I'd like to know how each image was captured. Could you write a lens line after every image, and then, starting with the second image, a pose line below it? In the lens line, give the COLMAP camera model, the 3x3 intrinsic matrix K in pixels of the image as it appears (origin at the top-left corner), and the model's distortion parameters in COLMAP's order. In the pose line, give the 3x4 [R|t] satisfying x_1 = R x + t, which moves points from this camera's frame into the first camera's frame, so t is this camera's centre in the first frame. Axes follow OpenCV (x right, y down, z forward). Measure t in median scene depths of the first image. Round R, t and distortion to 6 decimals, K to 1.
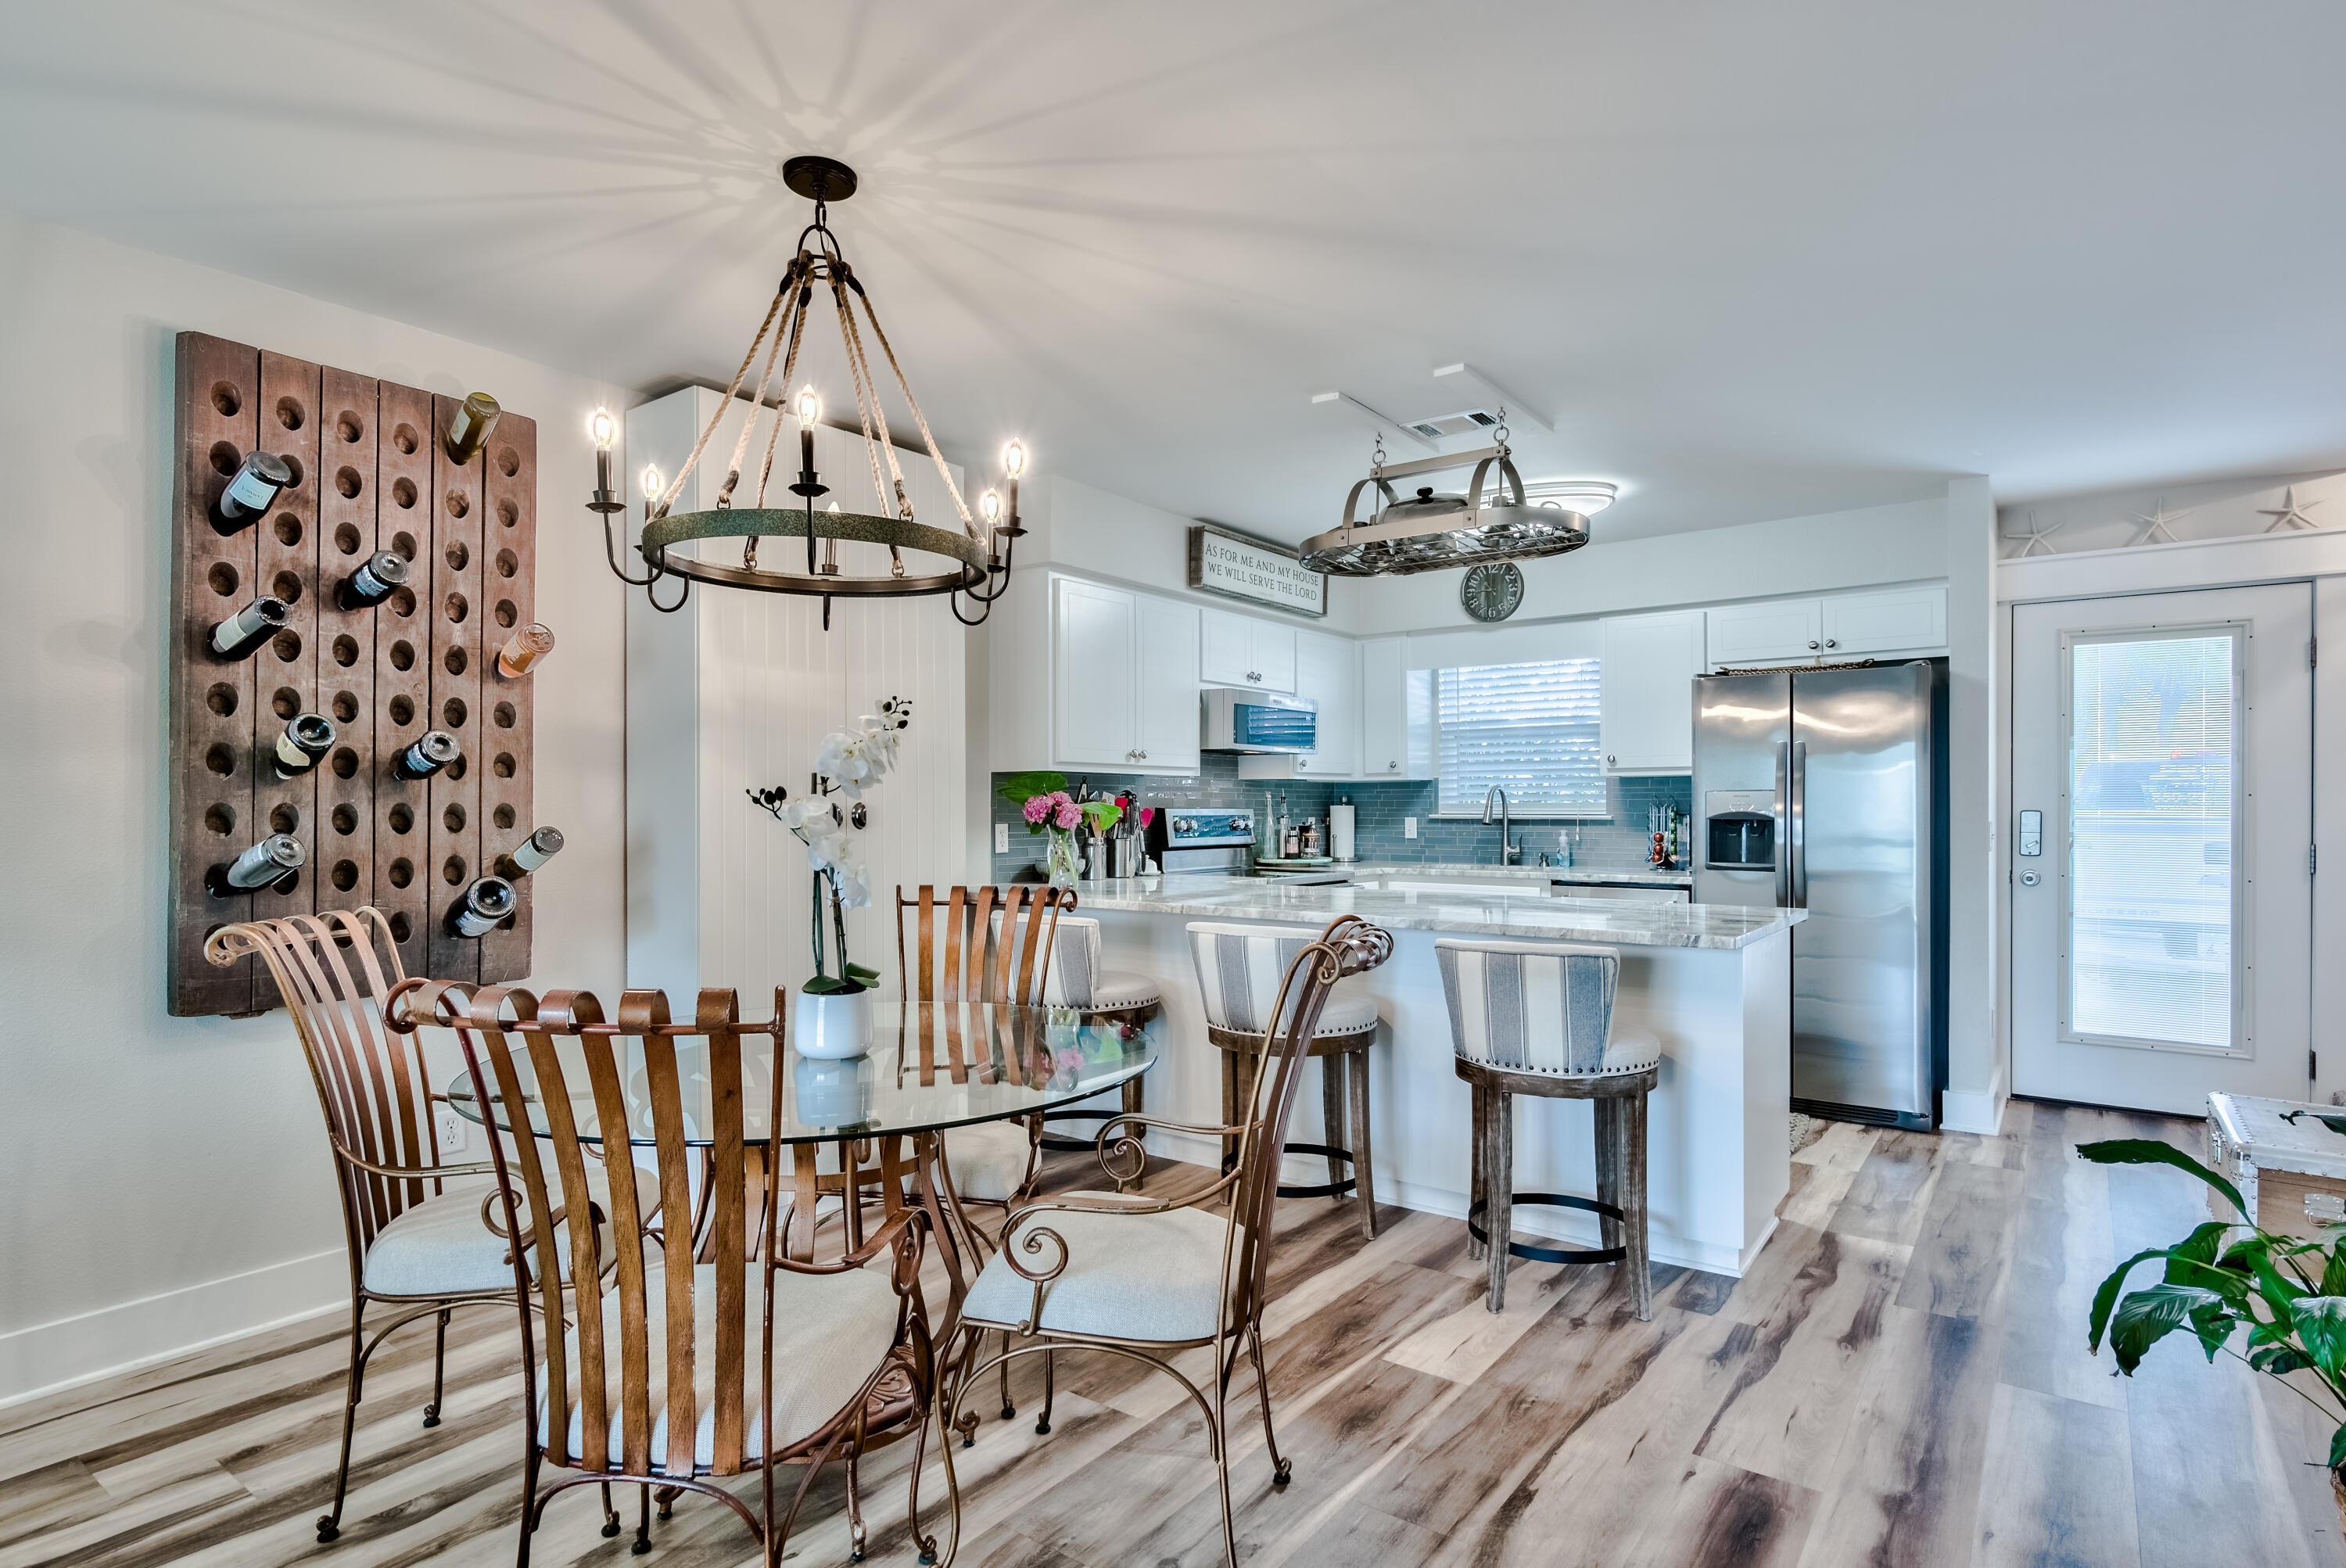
lens RADIAL K [[1228.9, 0, 1161.1], [0, 1228.9, 799.1], [0, 0, 1]] dist [0.005125, 0.000477]
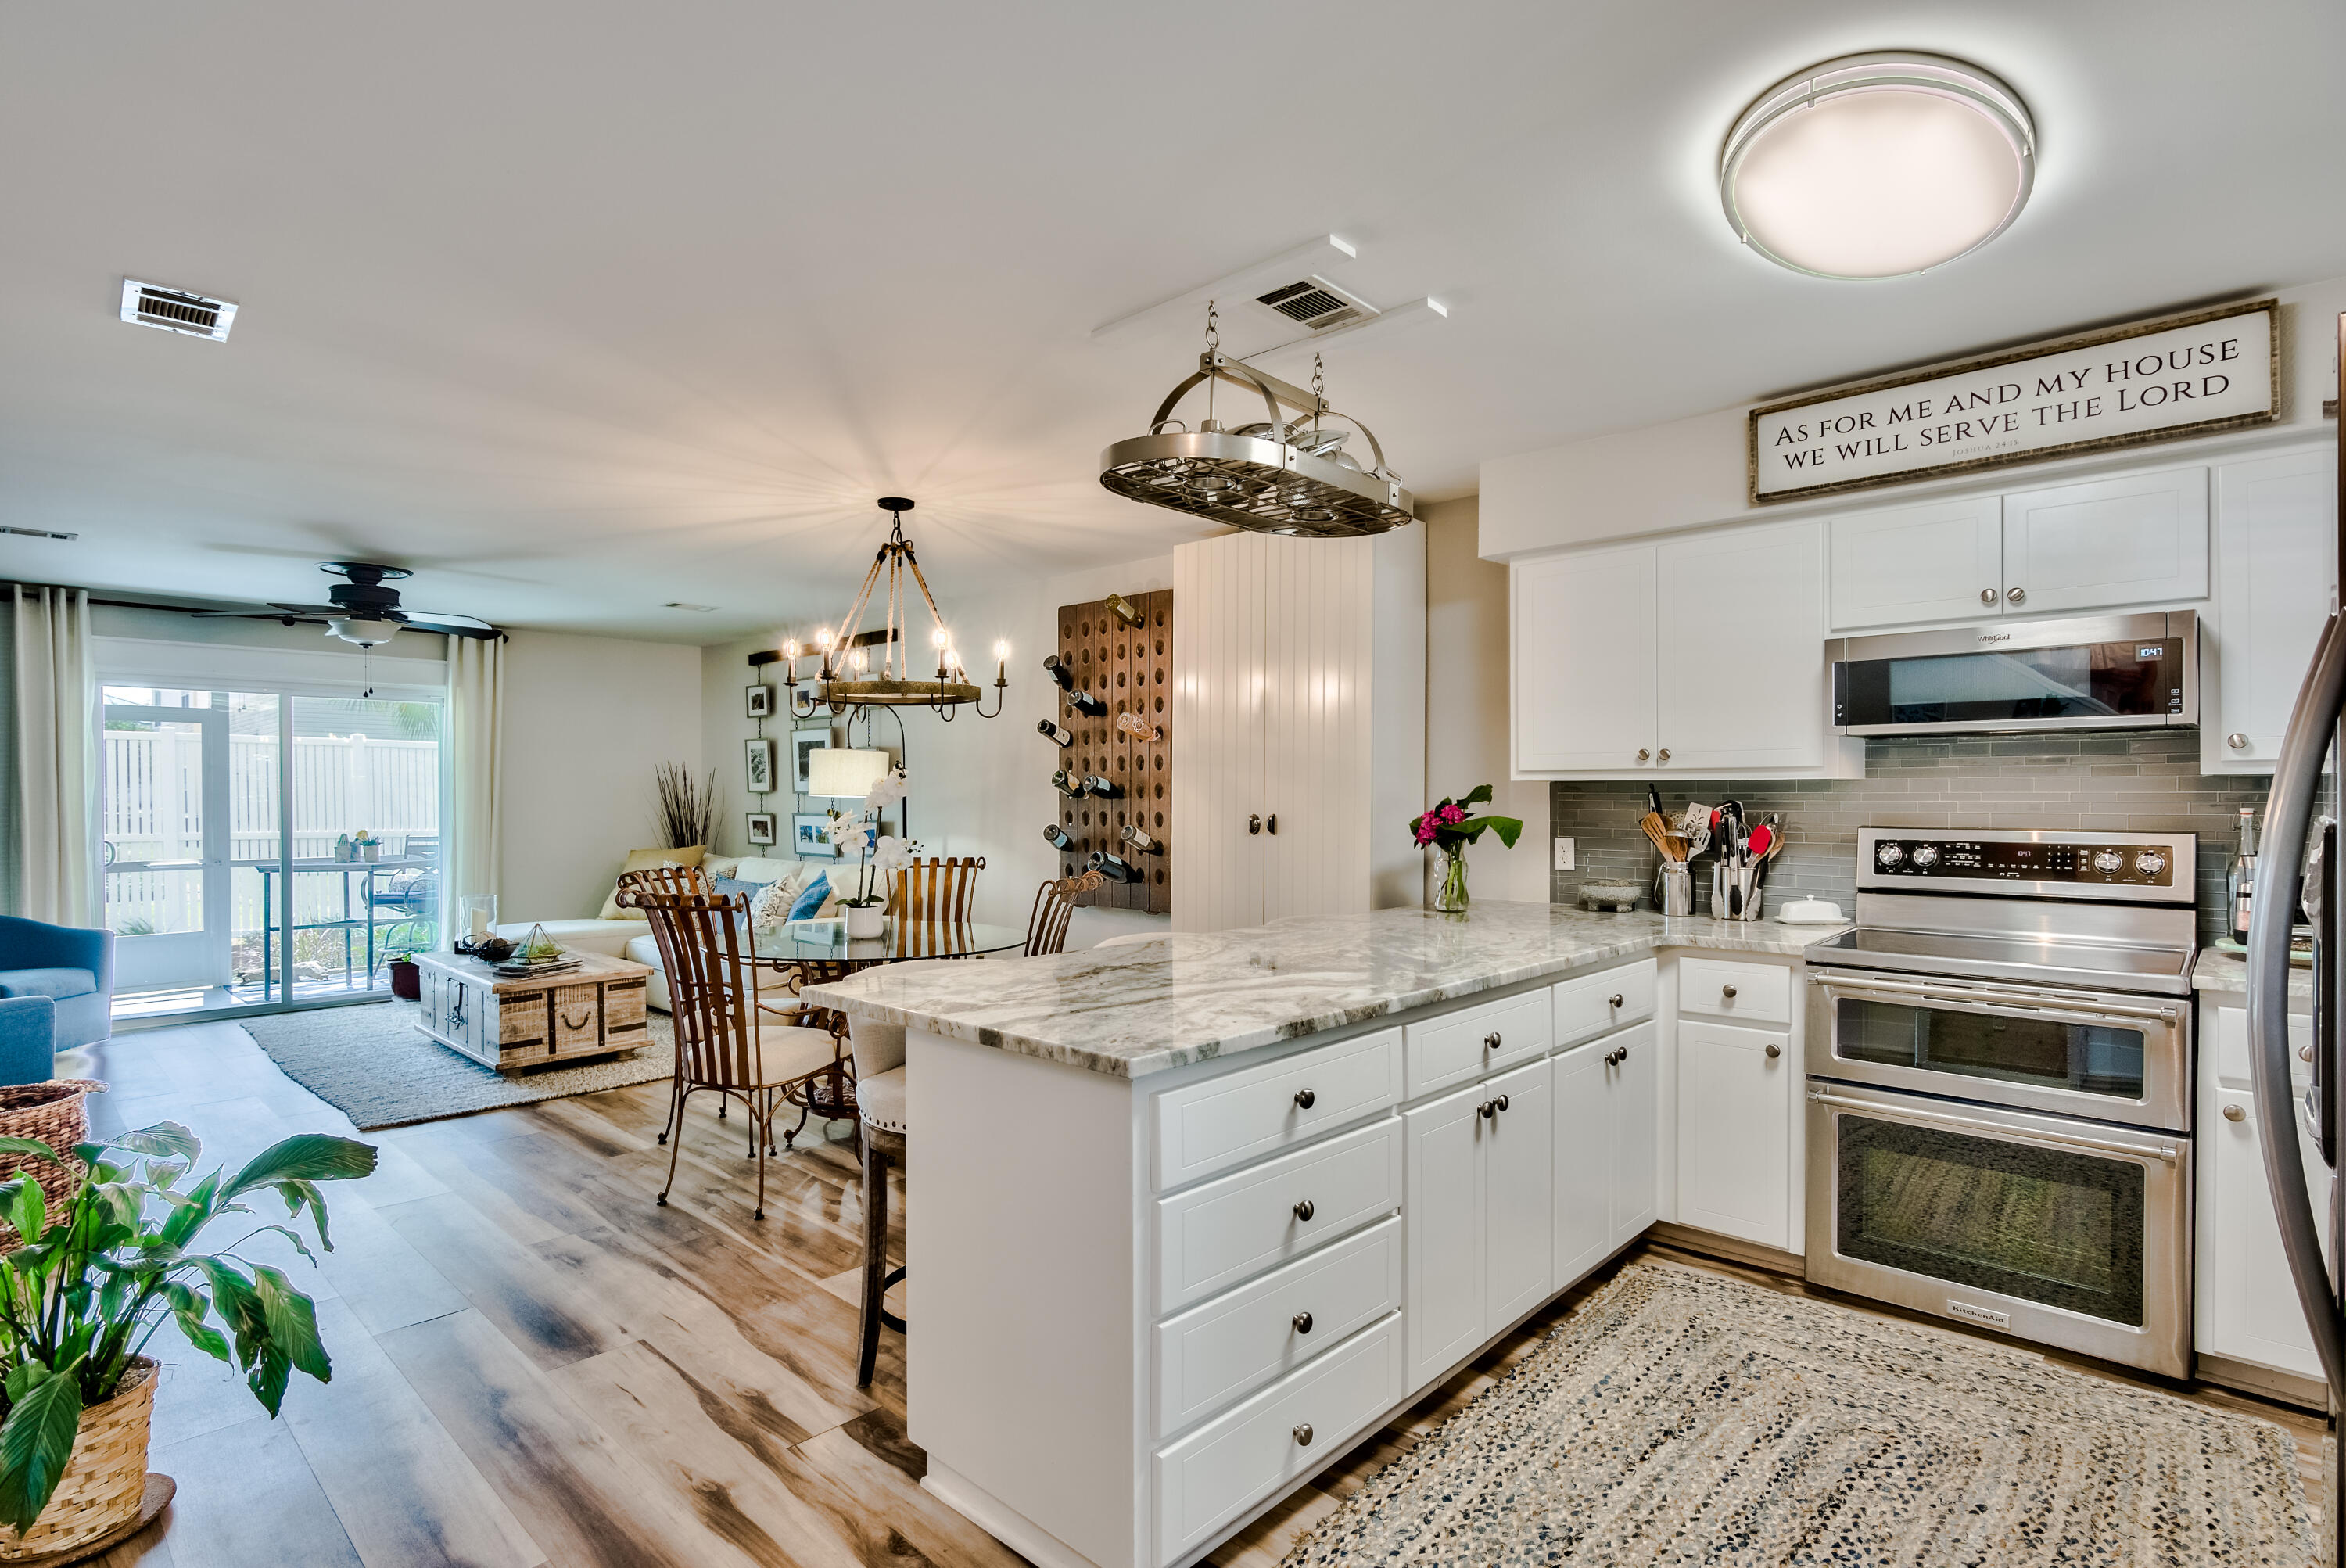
lens RADIAL K [[1148.9, 0, 1184.0], [0, 1148.9, 794.9], [0, 0, 1]] dist [-0.004802, 0.002565]
pose [[-0.104154, 0.002833, -0.994557, 0.742057], [0.007698, 0.999968, 0.002042, -0.015597], [0.994531, -0.007444, -0.104173, 0.804214]]
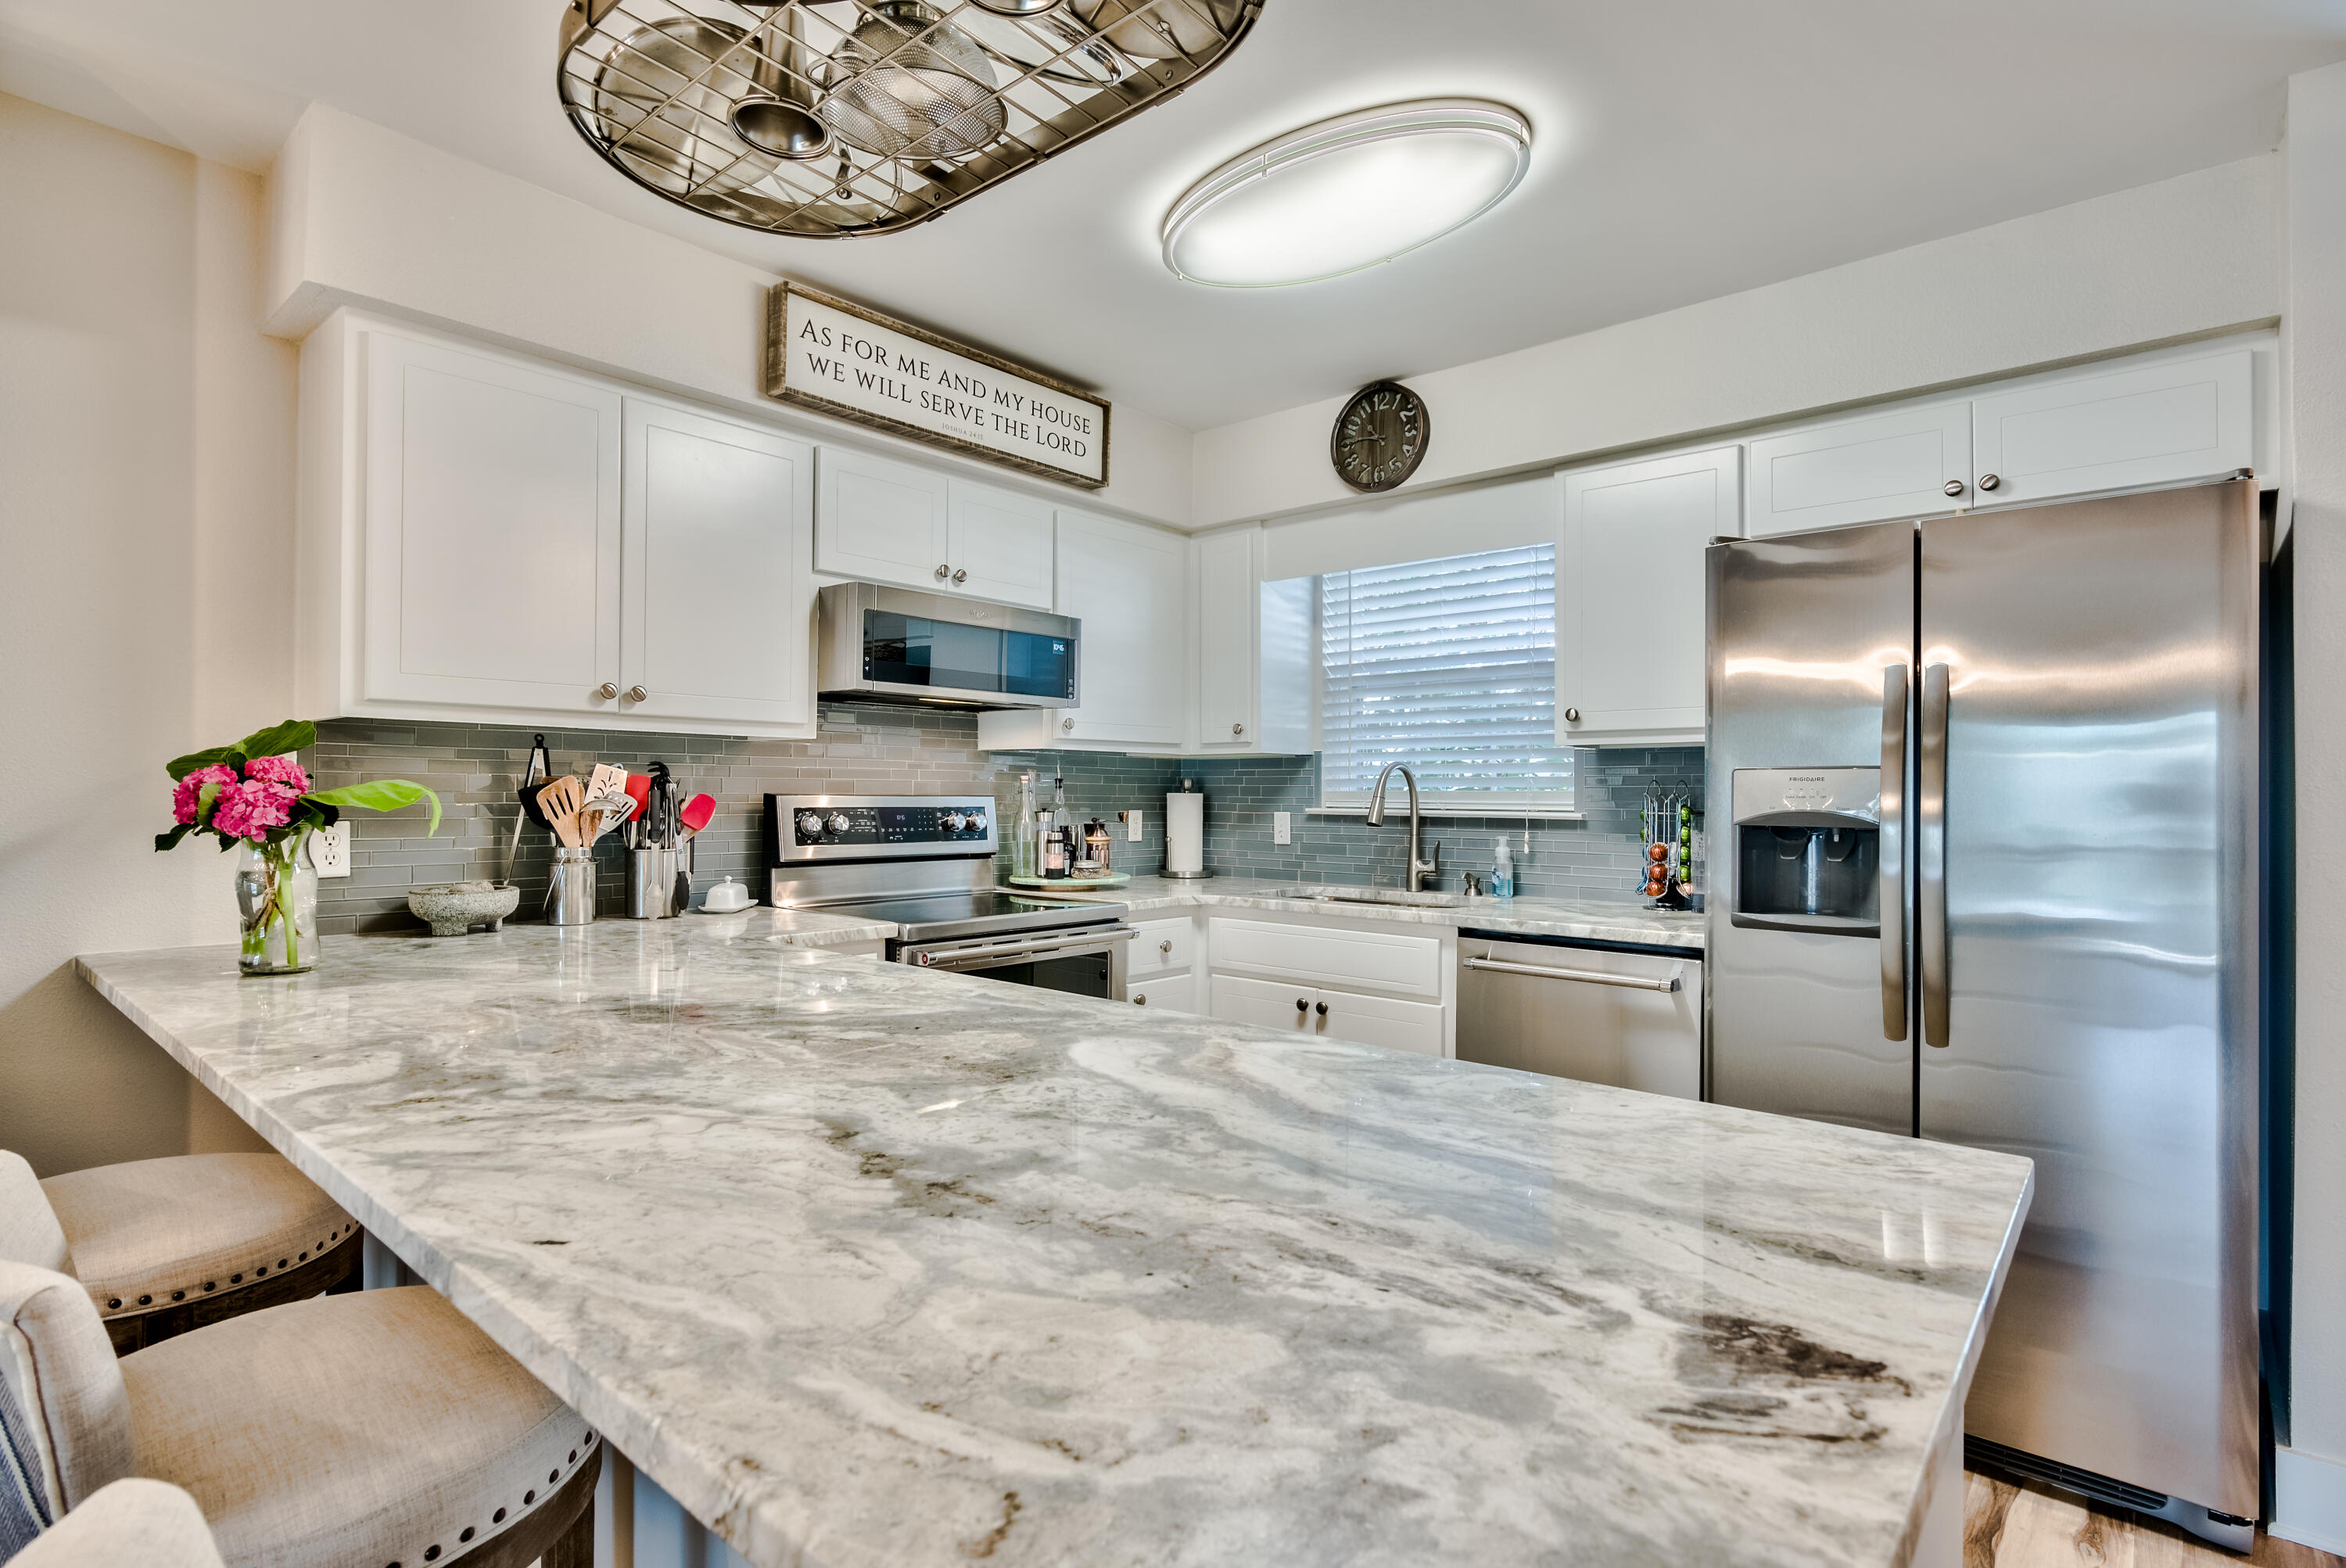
lens RADIAL K [[1148.9, 0, 1150.0], [0, 1148.9, 781.6], [0, 0, 1]] dist [-0.004802, 0.002565]
pose [[0.996332, 0.006048, -0.085353, 0.256899], [-0.006471, 0.999968, -0.004681, 0.002863], [0.085321, 0.005216, 0.996340, 0.536782]]
